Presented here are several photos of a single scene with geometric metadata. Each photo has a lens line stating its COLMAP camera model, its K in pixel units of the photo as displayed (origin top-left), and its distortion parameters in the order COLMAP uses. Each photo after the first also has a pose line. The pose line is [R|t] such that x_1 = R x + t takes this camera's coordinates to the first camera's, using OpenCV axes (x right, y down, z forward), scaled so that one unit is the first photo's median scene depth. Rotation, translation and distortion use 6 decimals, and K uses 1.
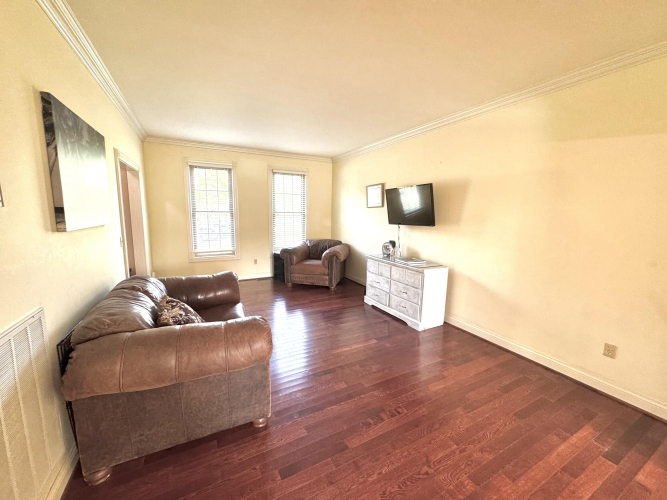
lens RADIAL K [[266.4, 0, 332.2], [0, 266.4, 250.1], [0, 0, 1]] dist [-0.000495, 0.000002]
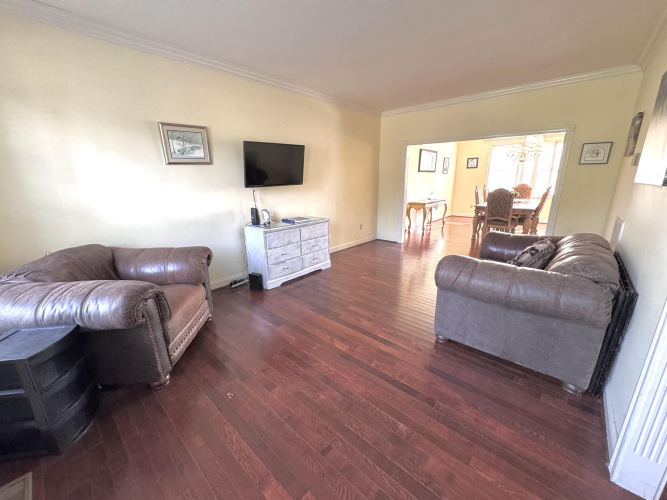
lens RADIAL K [[266.4, 0, 333.9], [0, 266.4, 249.1], [0, 0, 1]] dist [-0.000495, 0.000002]
pose [[-0.347742, -0.254331, 0.902436, -0.721649], [0.141719, 0.937189, 0.318735, -0.162451], [-0.926818, 0.238730, -0.289857, 1.177150]]
